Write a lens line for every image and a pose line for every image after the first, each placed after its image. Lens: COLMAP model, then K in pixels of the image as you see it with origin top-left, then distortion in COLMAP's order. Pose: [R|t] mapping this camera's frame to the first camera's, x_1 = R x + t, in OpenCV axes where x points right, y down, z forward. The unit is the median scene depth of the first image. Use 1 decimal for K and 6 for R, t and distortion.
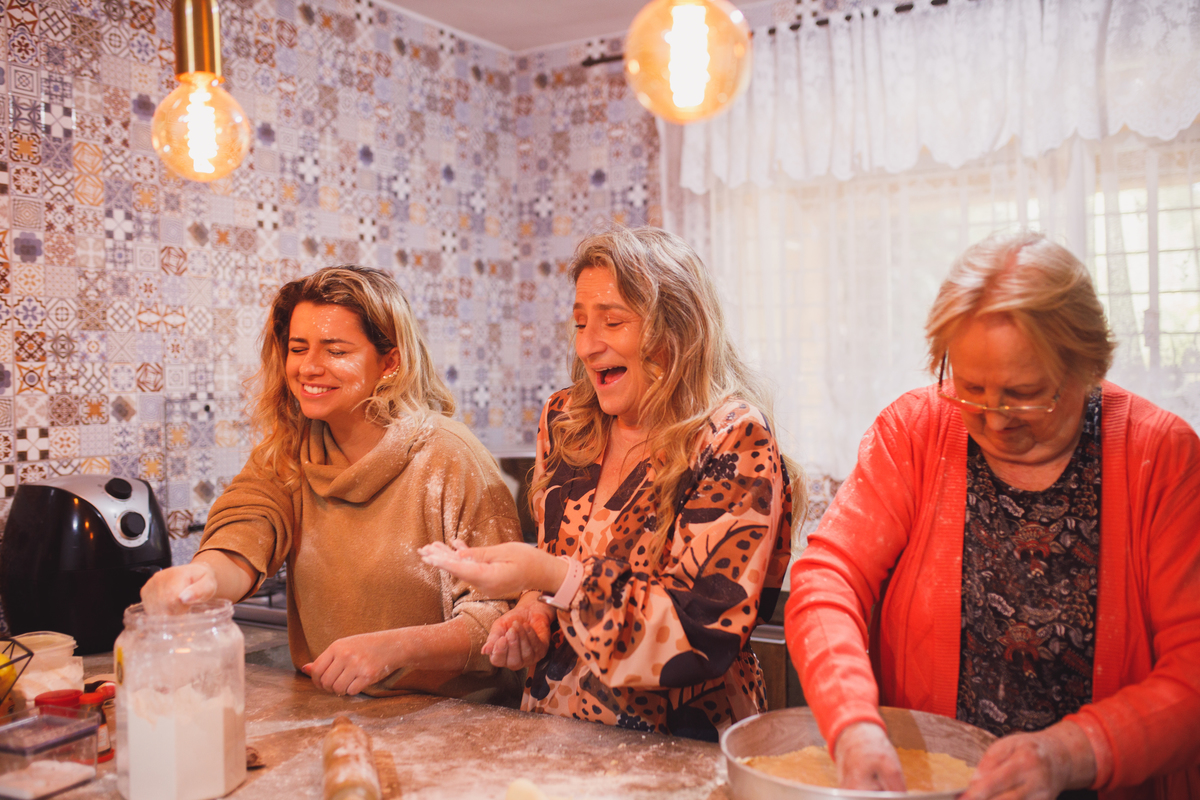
lens RADIAL K [[1143.9, 0, 601.7], [0, 1143.9, 391.6], [0, 0, 1]] dist [-0.008307, 0.000000]
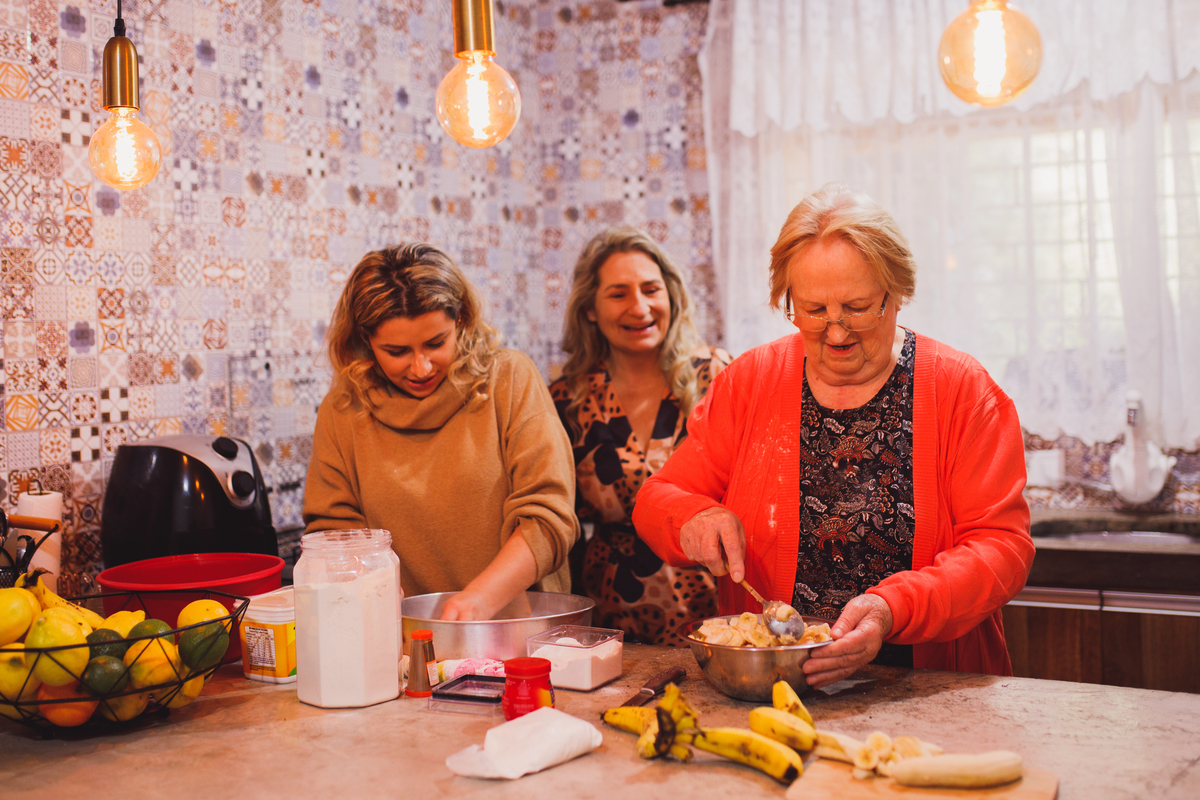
lens RADIAL K [[1341.1, 0, 592.4], [0, 1341.1, 320.4], [0, 0, 1]] dist [-0.013961, 0.000000]
pose [[0.997676, -0.014325, 0.066609, -0.138304], [0.015857, 0.999620, -0.022534, 0.005404], [-0.066261, 0.023538, 0.997525, -0.121559]]
